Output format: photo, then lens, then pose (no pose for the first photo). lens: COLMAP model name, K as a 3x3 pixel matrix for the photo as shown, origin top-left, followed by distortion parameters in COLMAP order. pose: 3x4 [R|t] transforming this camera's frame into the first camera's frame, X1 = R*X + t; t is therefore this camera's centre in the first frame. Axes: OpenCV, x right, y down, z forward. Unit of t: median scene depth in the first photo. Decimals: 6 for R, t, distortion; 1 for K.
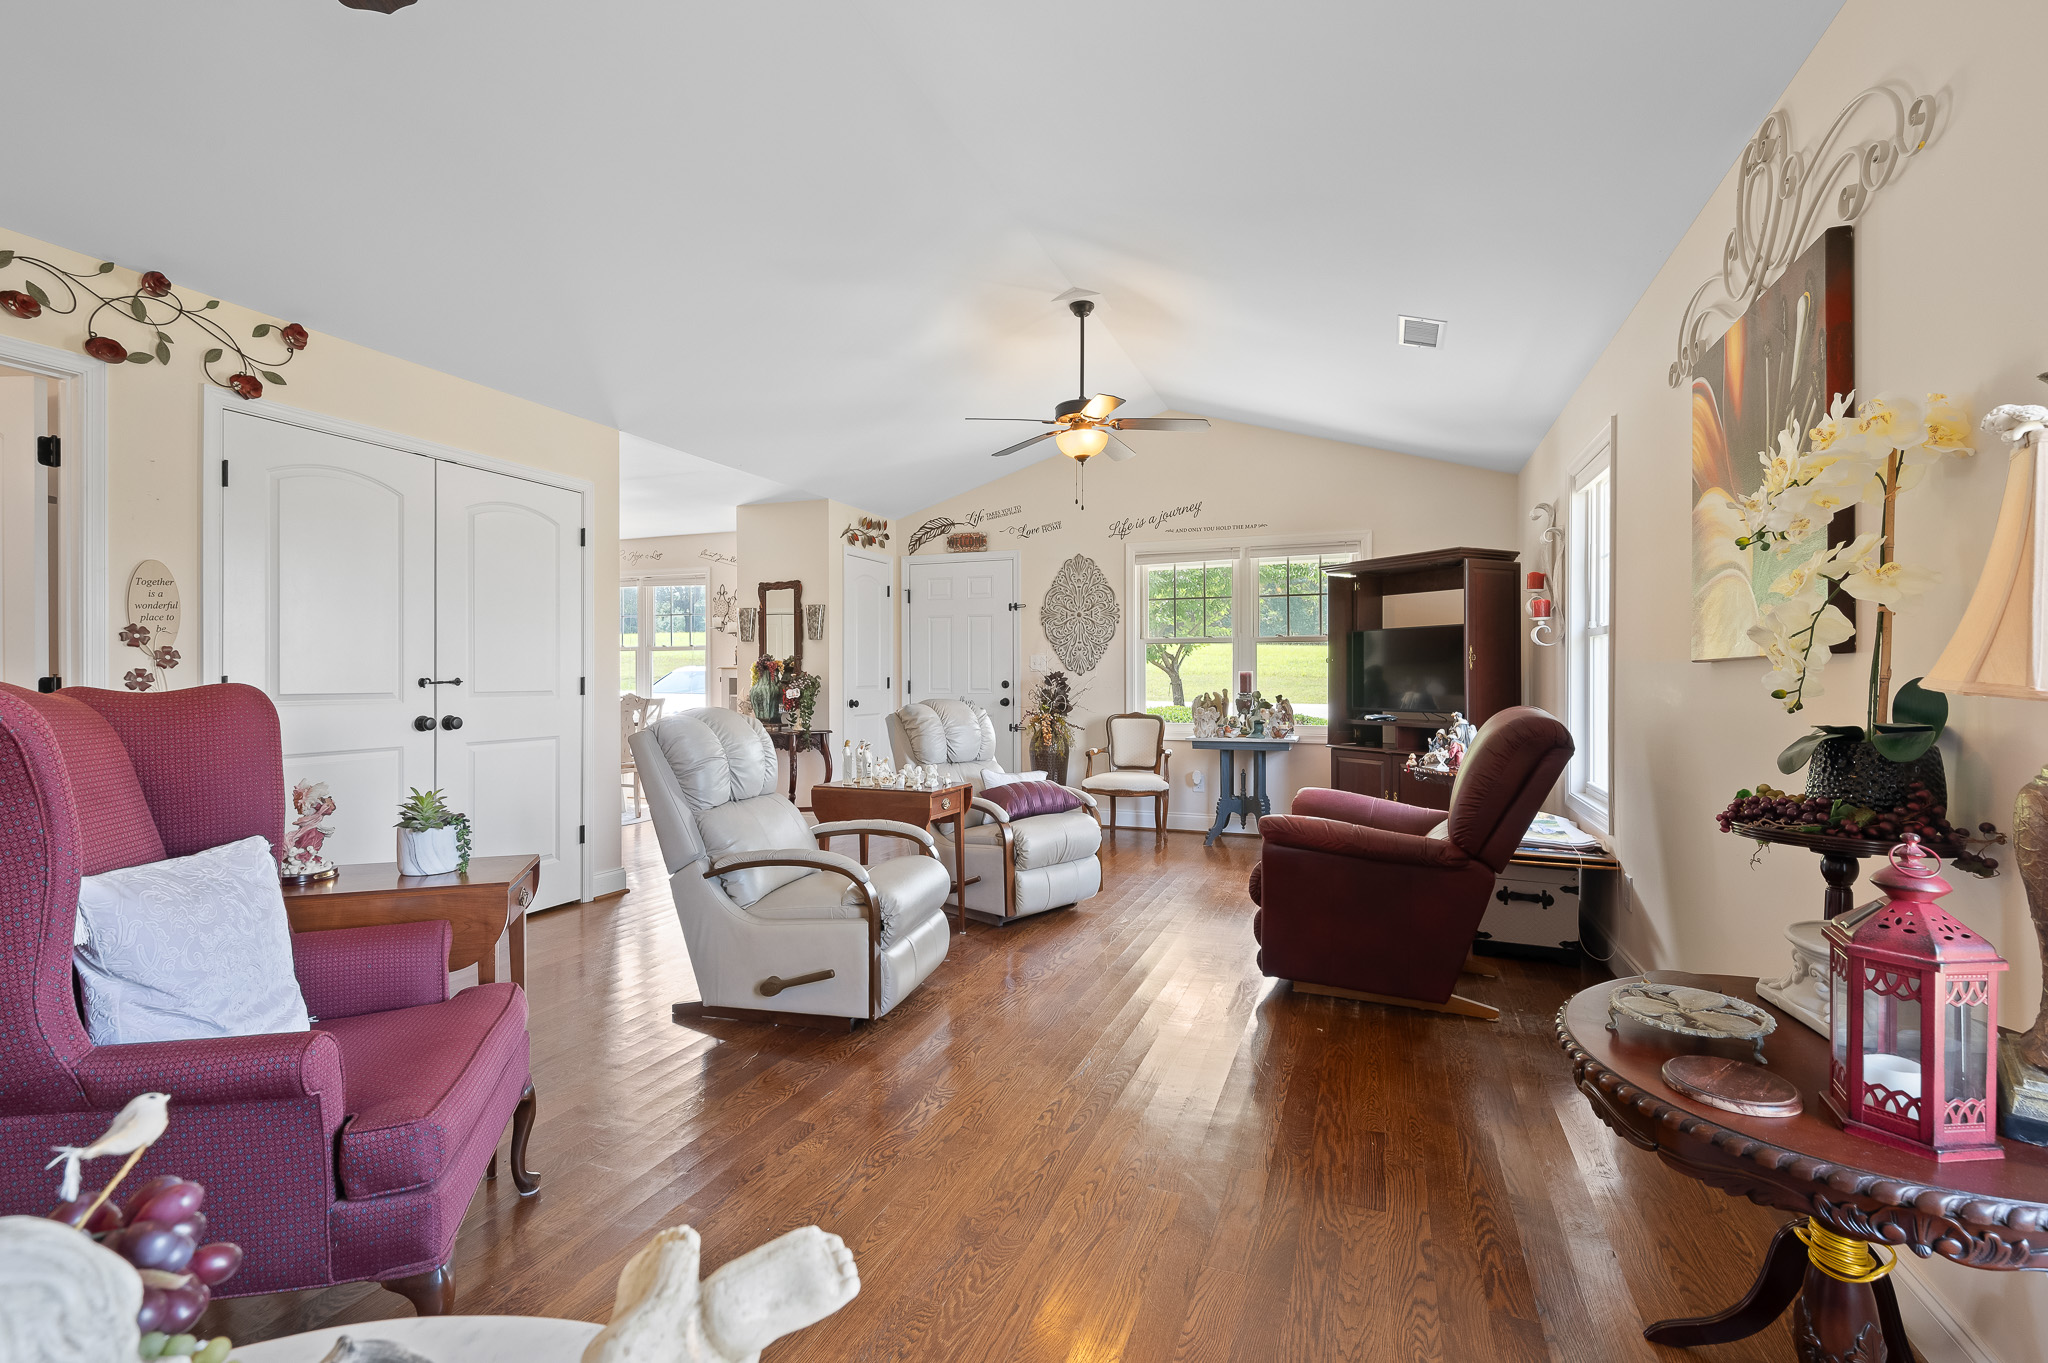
lens RADIAL K [[917.6, 0, 1007.8], [0, 917.6, 694.4], [0, 0, 1]] dist [0.000182, -0.000475]
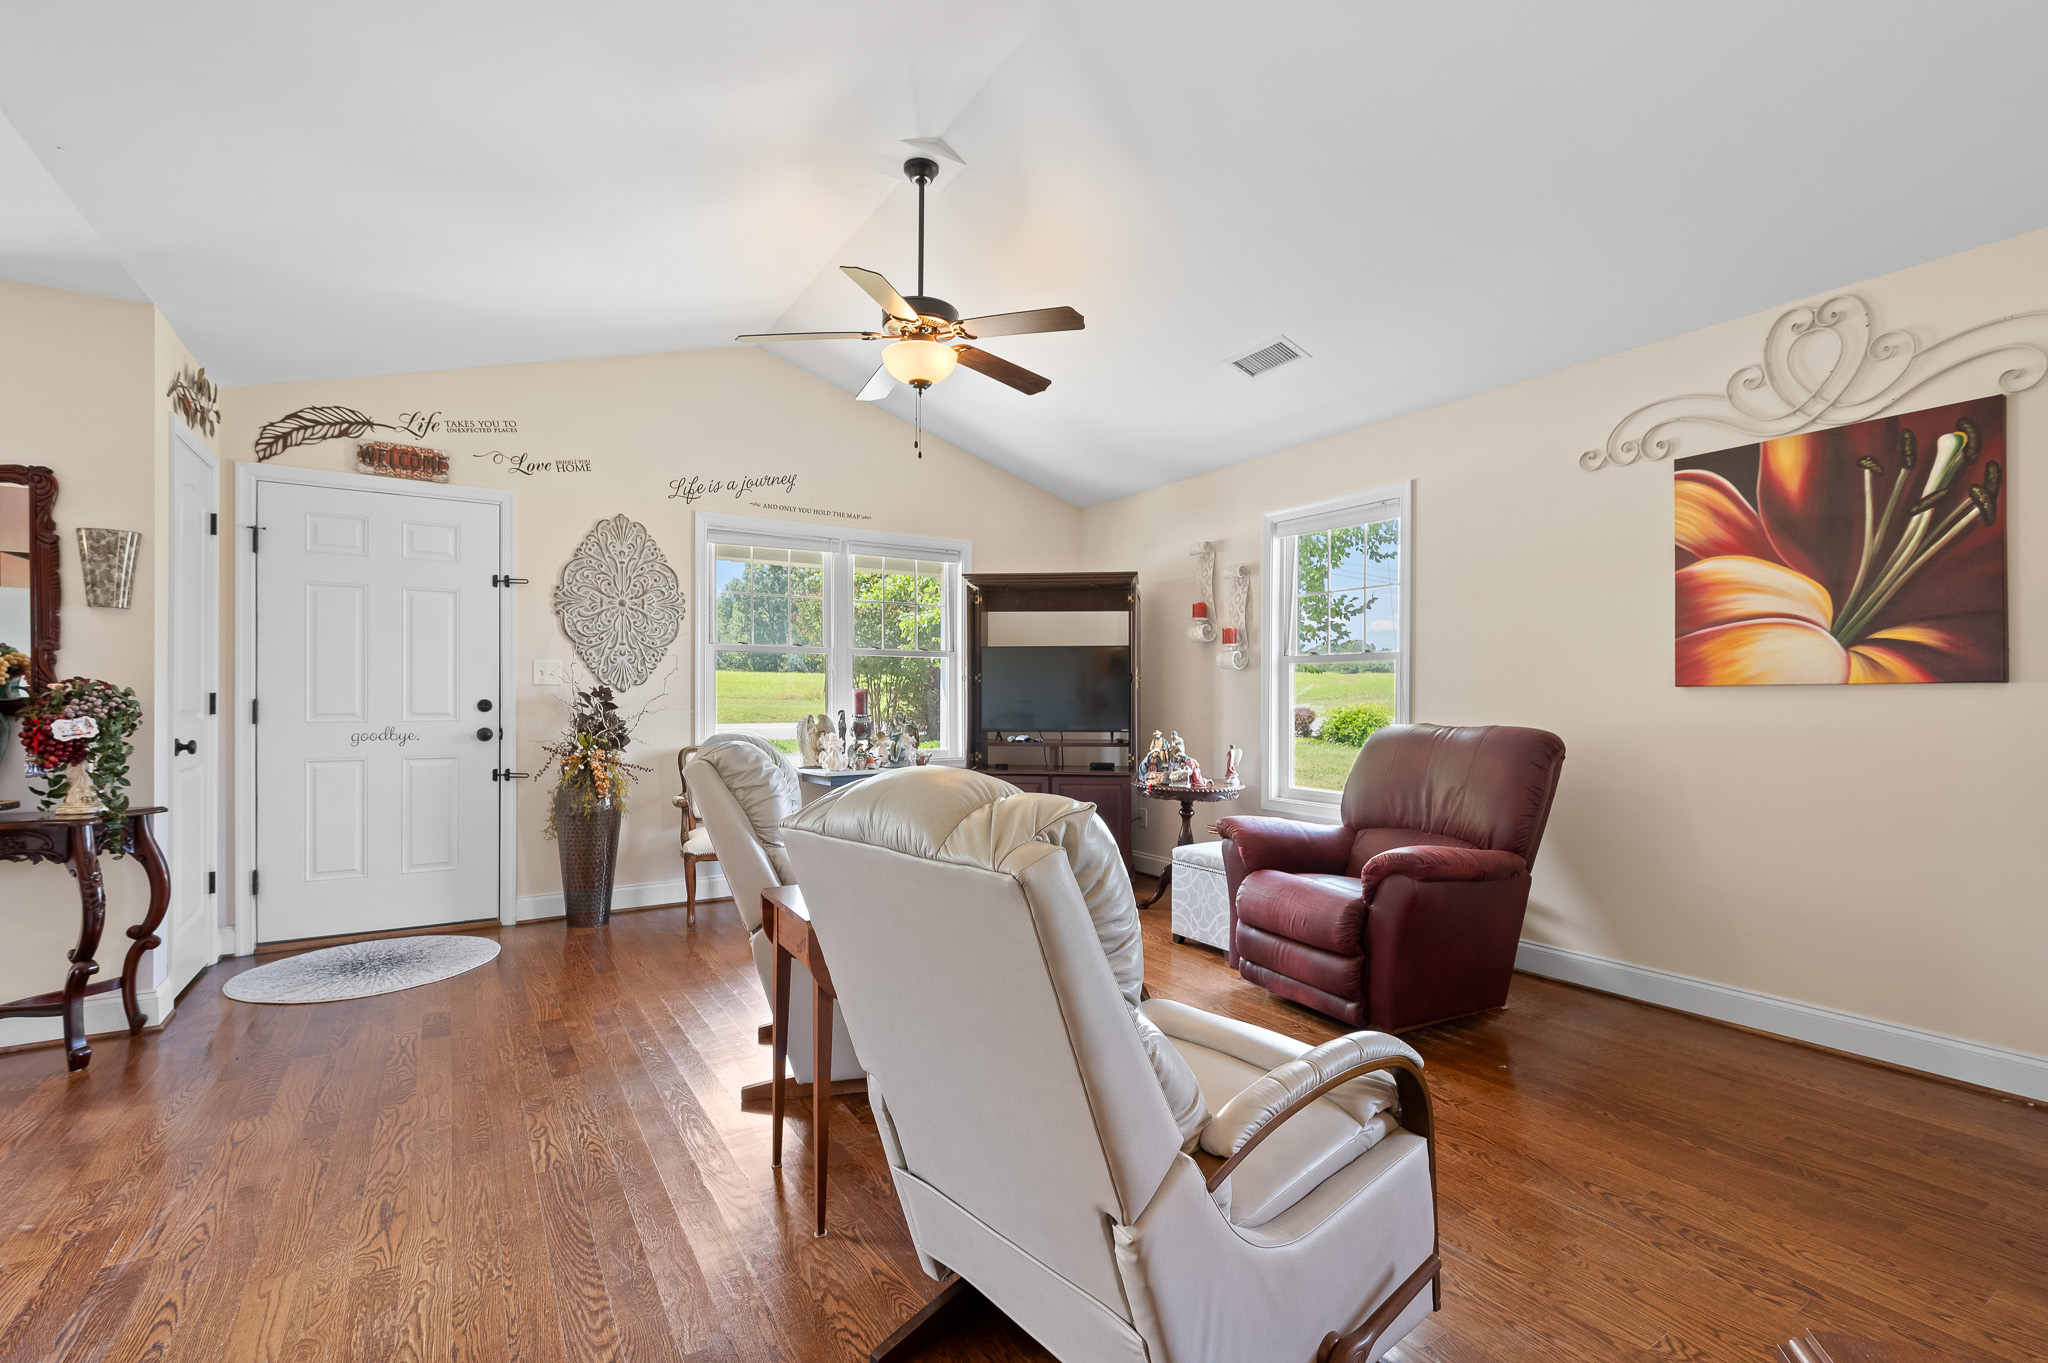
lens RADIAL K [[917.6, 0, 1032.4], [0, 917.6, 701.2], [0, 0, 1]] dist [0.000182, -0.000475]
pose [[0.577182, -0.000730, 0.816616, -0.308894], [0.010743, 0.999920, -0.006699, -0.006018], [-0.816545, 0.012639, 0.577143, 0.364506]]
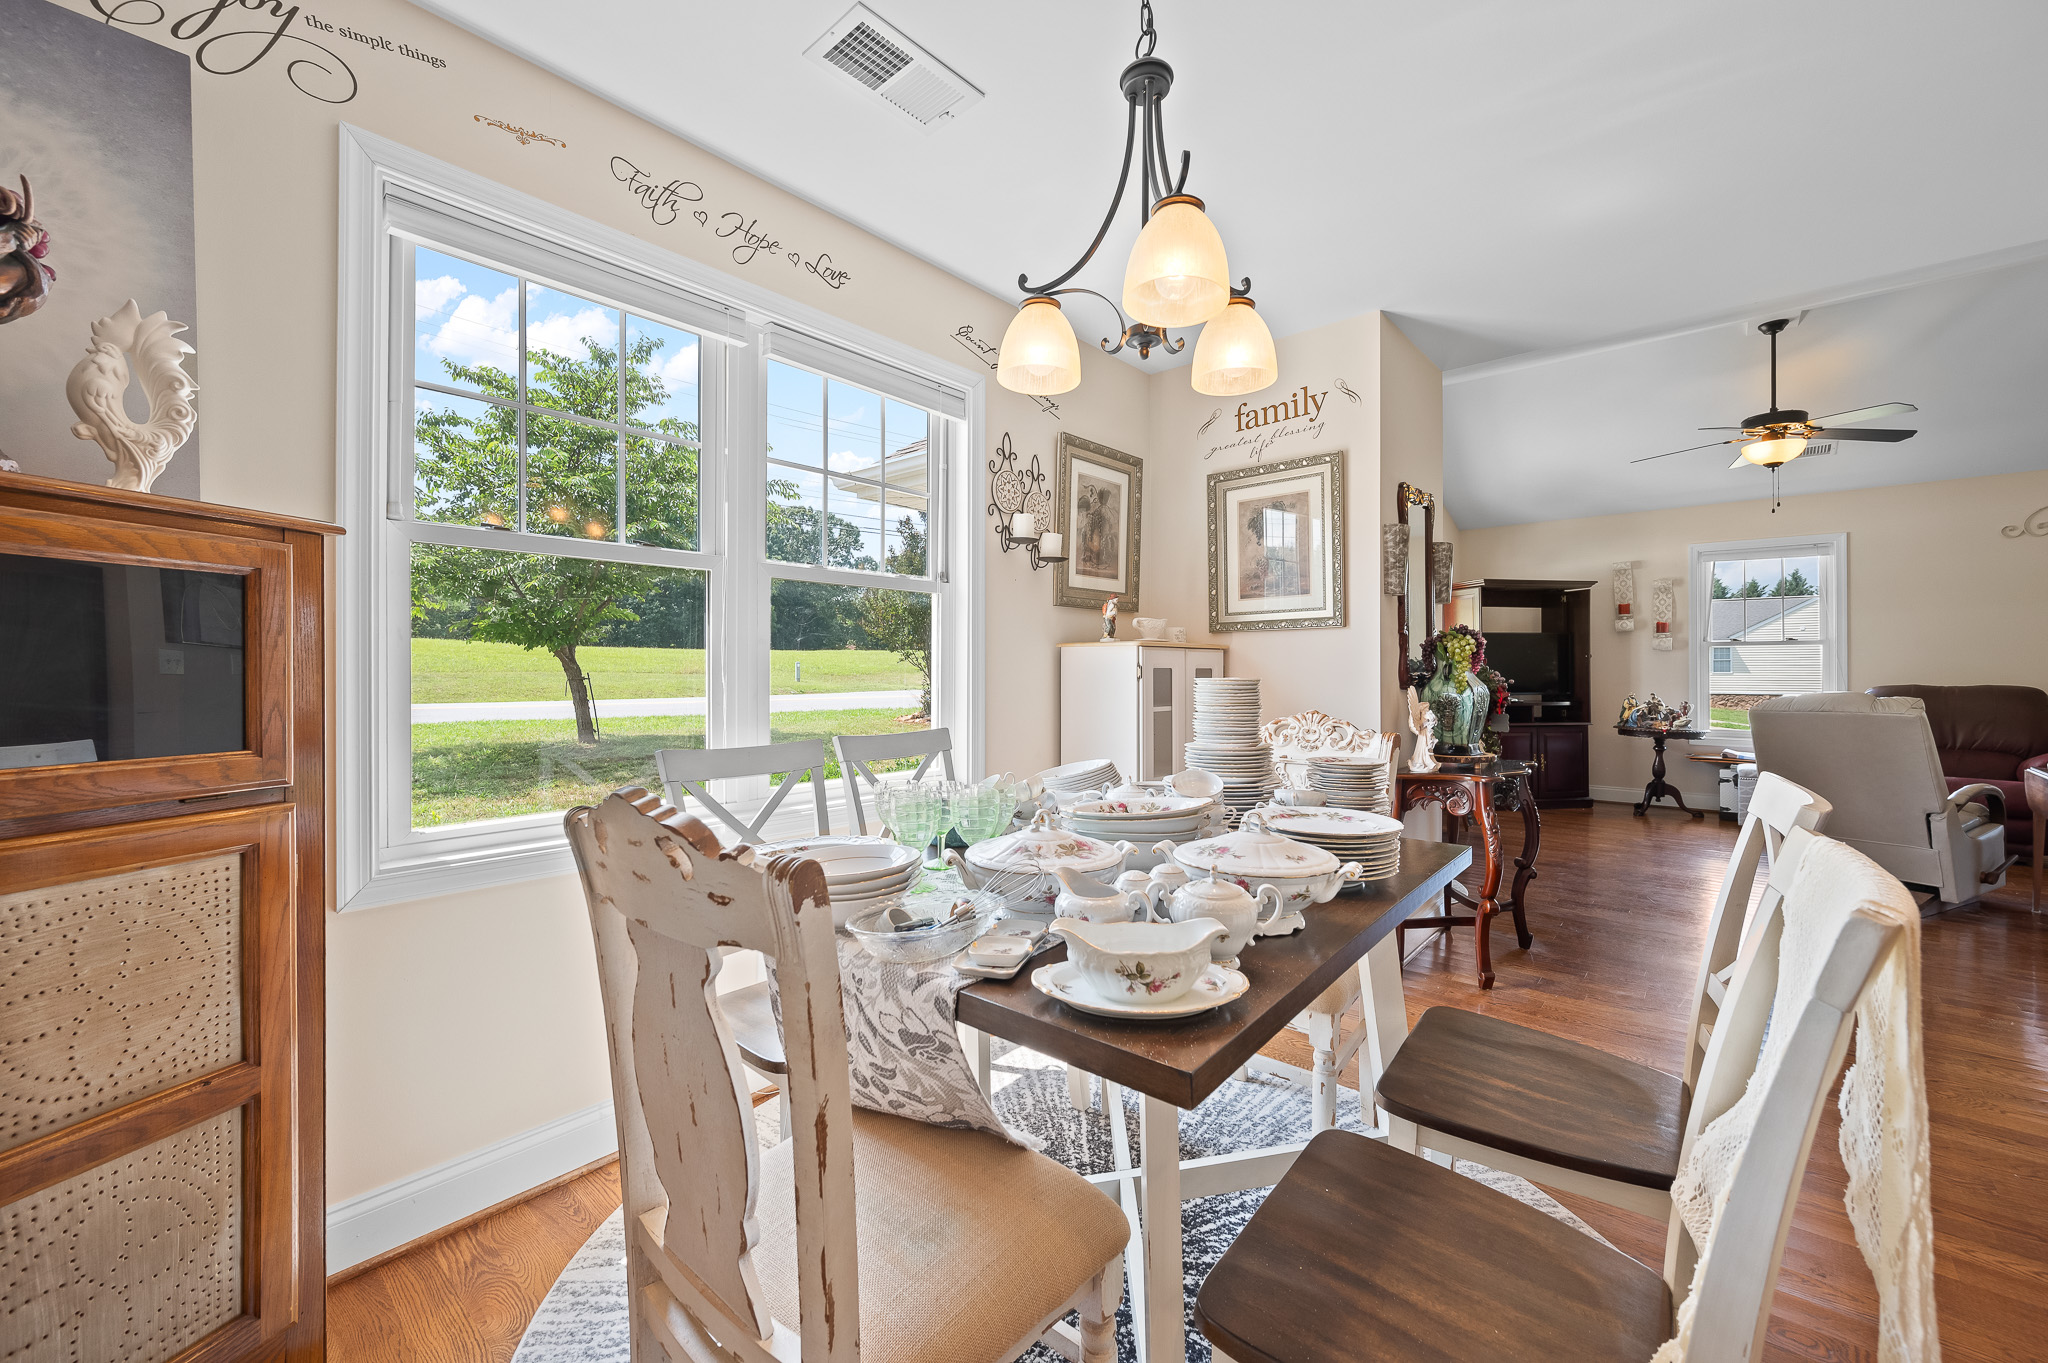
lens RADIAL K [[832.1, 0, 1021.9], [0, 832.1, 672.9], [0, 0, 1]] dist [0.001877, -0.000333]
pose [[0.316213, -0.001772, 0.948686, -0.780486], [0.017751, 0.999834, -0.004049, -0.017388], [-0.948522, 0.018120, 0.316192, 1.061859]]
